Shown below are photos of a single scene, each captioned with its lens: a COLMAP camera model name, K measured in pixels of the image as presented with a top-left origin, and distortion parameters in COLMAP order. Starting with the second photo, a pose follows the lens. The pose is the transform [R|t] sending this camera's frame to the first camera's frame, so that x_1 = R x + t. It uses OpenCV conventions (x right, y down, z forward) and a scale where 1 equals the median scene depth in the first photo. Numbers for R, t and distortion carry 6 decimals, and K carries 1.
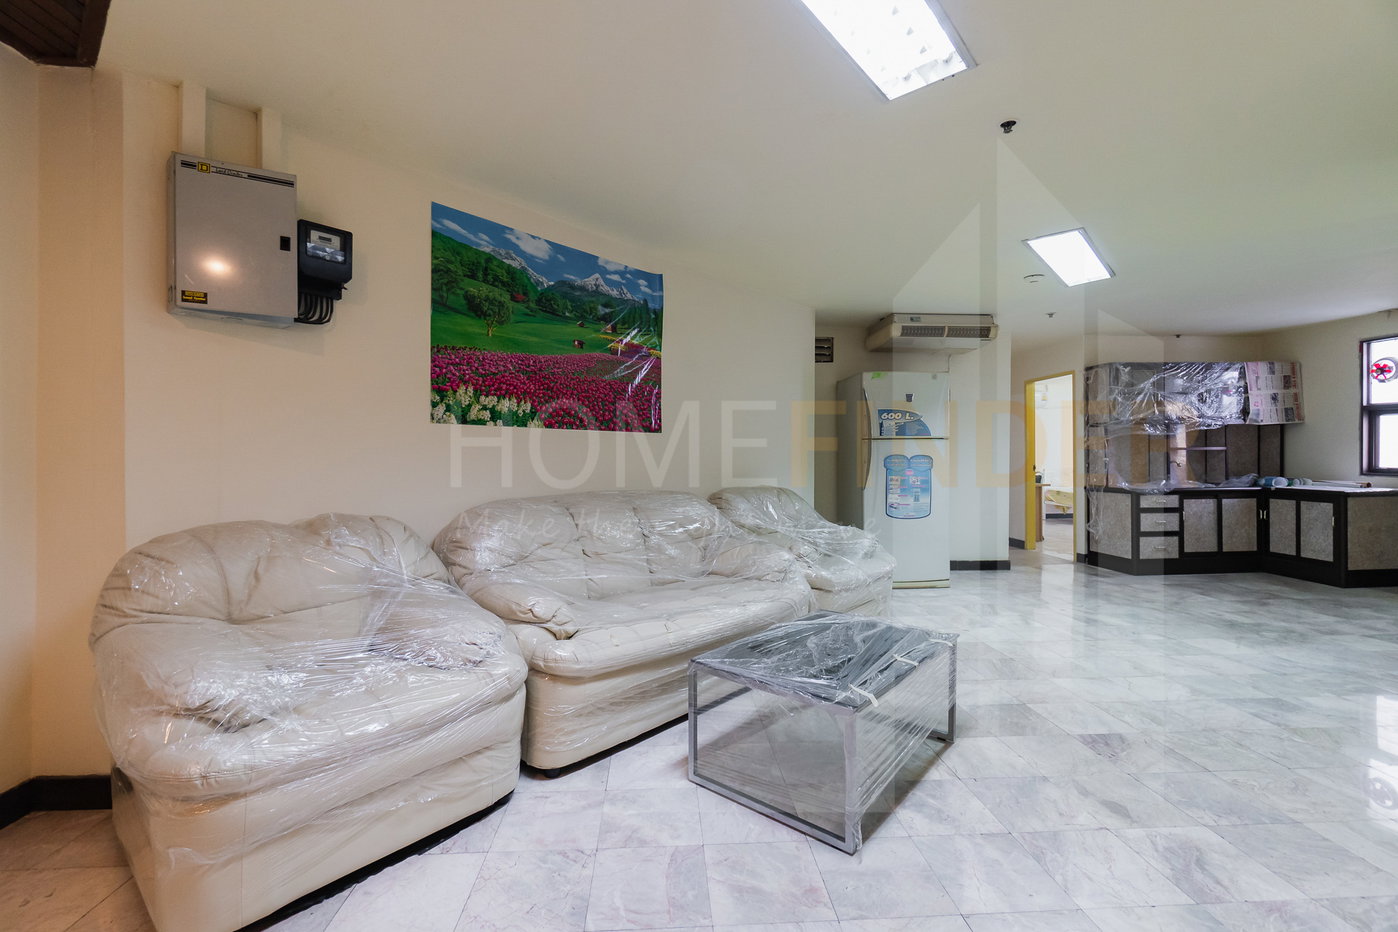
lens RADIAL K [[614.5, 0, 698.6], [0, 614.5, 461.5], [0, 0, 1]] dist [-0.001927, -0.000179]
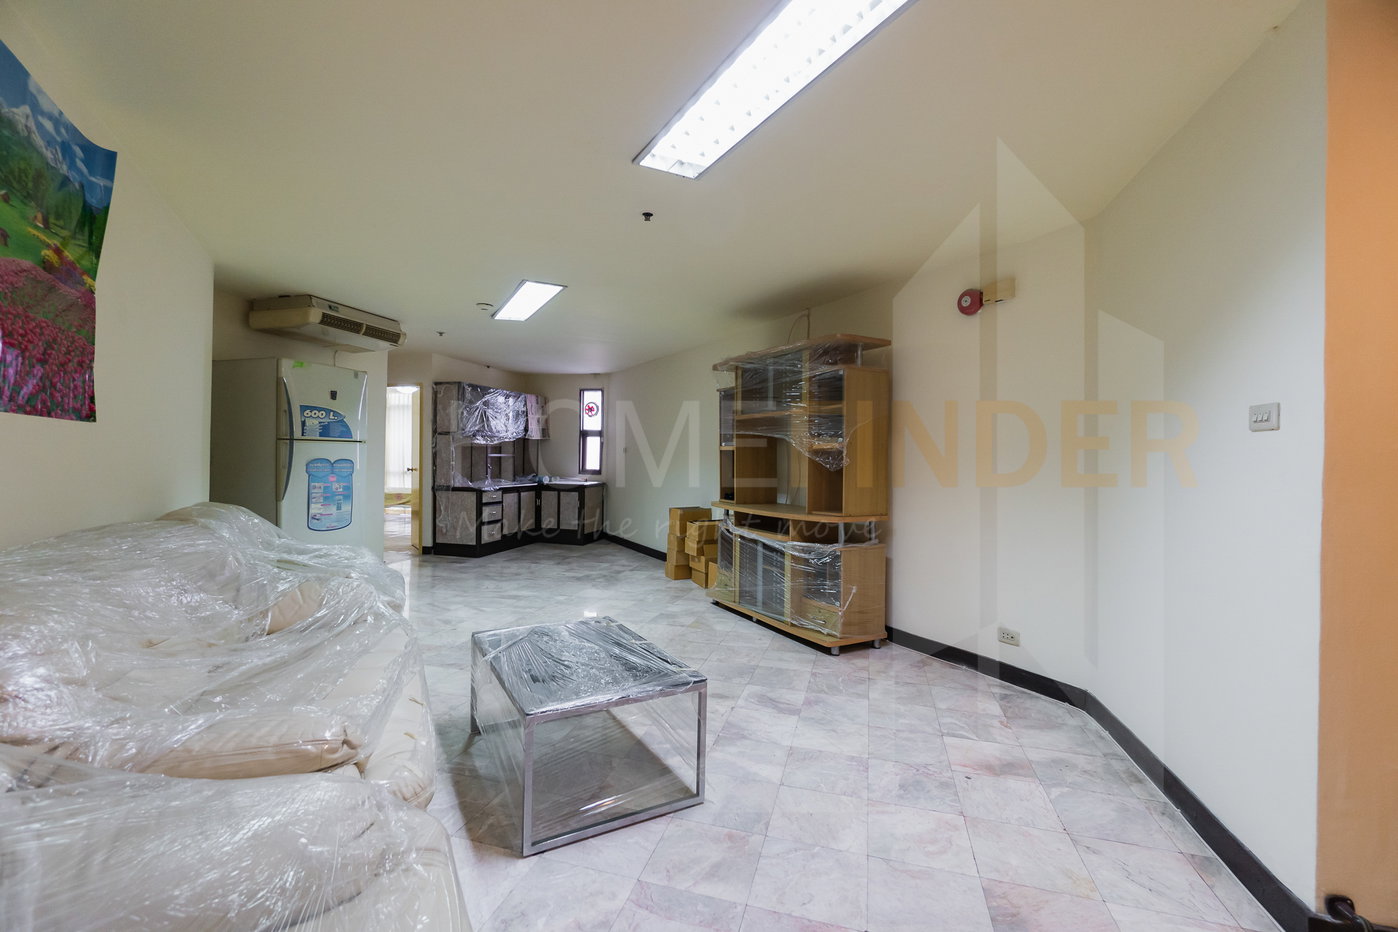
lens RADIAL K [[590.4, 0, 699.0], [0, 590.4, 466.0], [0, 0, 1]] dist [-0.021218, -0.000073]
pose [[0.334659, -0.001463, 0.942338, -0.254106], [-0.010462, 0.999931, 0.005268, -0.009359], [-0.942281, -0.011622, 0.334621, 0.188969]]
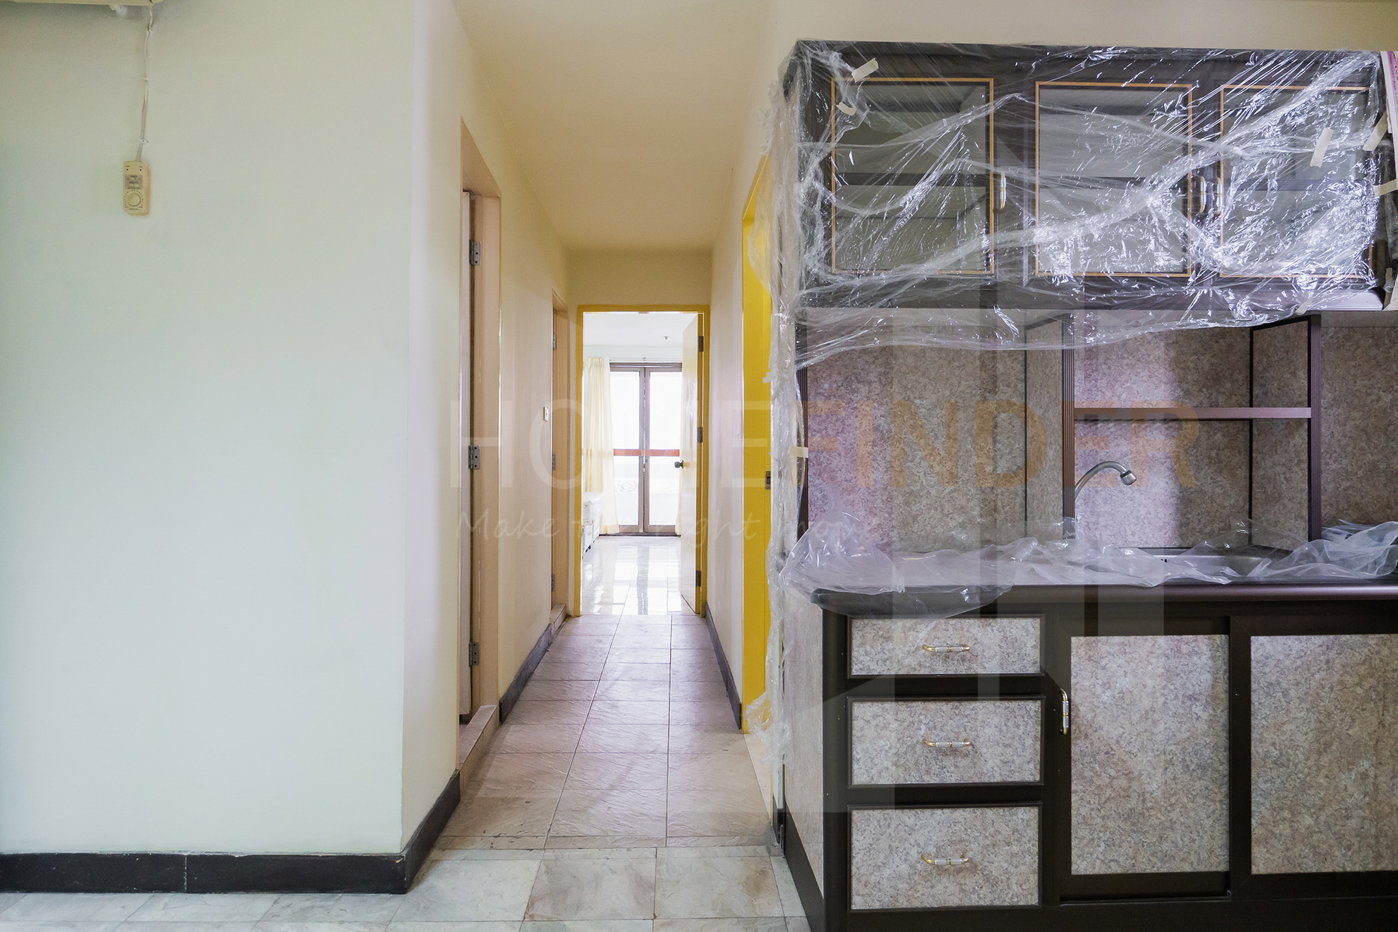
lens RADIAL K [[862.5, 0, 699.0], [0, 862.5, 466.0], [0, 0, 1]] dist [-0.005849, -0.003167]
pose [[0.999017, 0.008562, -0.043495, 0.674631], [-0.008458, 0.999961, 0.002559, 0.001029], [0.043515, -0.002189, 0.999050, 0.690232]]
